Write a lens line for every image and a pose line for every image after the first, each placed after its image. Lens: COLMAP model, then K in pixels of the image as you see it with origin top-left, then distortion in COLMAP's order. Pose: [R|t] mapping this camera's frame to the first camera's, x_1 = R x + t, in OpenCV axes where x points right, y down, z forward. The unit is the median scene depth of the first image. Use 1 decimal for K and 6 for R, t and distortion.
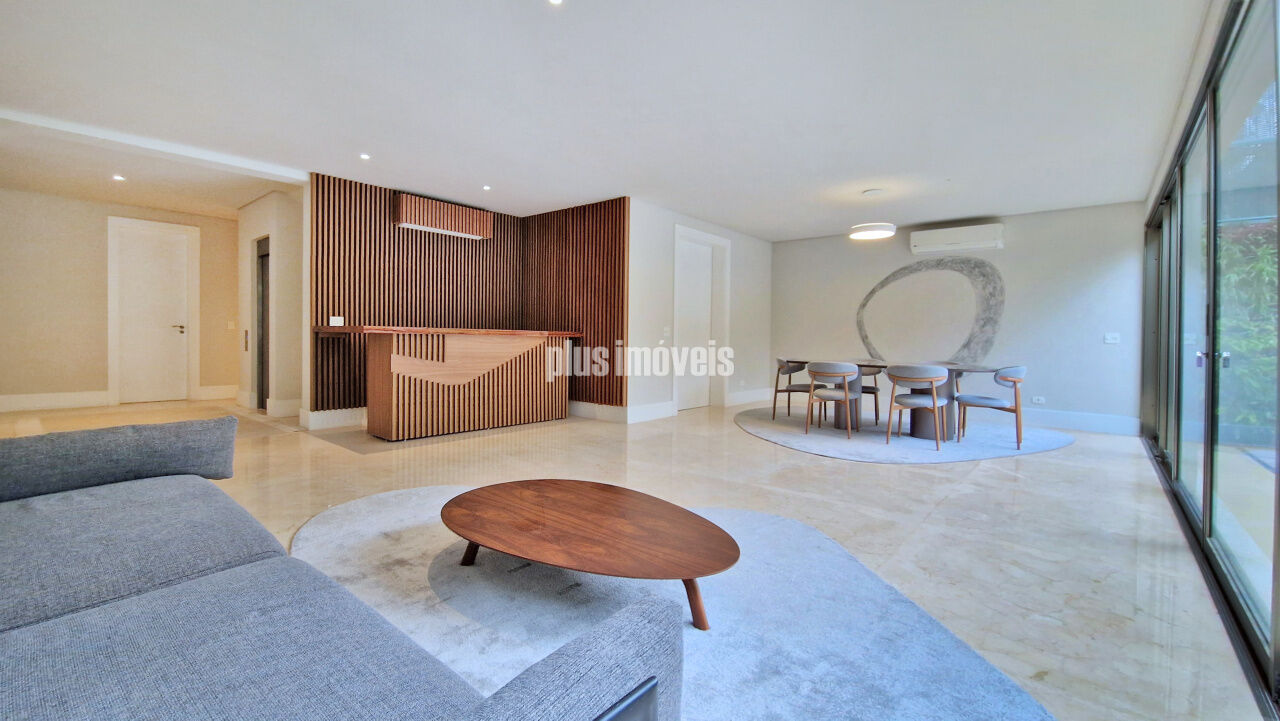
lens RADIAL K [[537.7, 0, 642.5], [0, 537.7, 348.6], [0, 0, 1]] dist [0.001107, 0.001070]
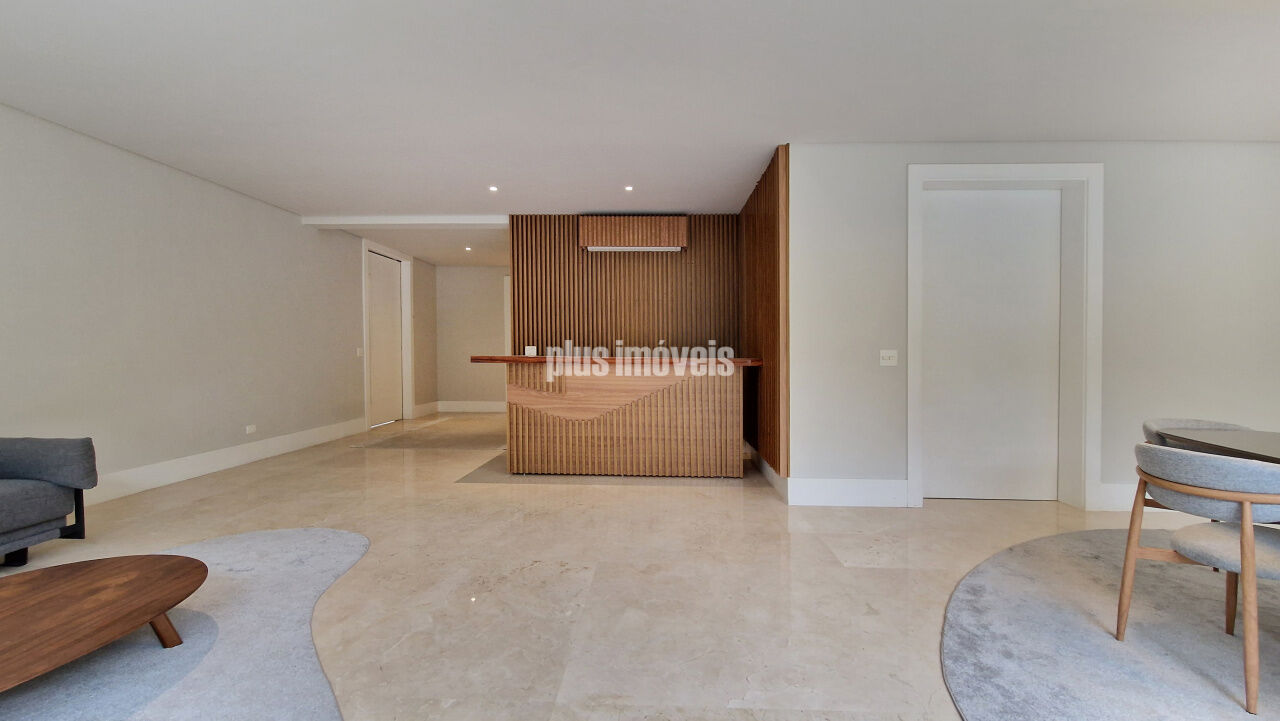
lens RADIAL K [[537.7, 0, 638.0], [0, 537.7, 360.1], [0, 0, 1]] dist [0.001107, 0.001070]
pose [[0.620079, -0.004108, -0.784528, 0.358396], [-0.014852, 0.999746, -0.016974, -0.015863], [0.784398, 0.022177, 0.619861, 0.472974]]
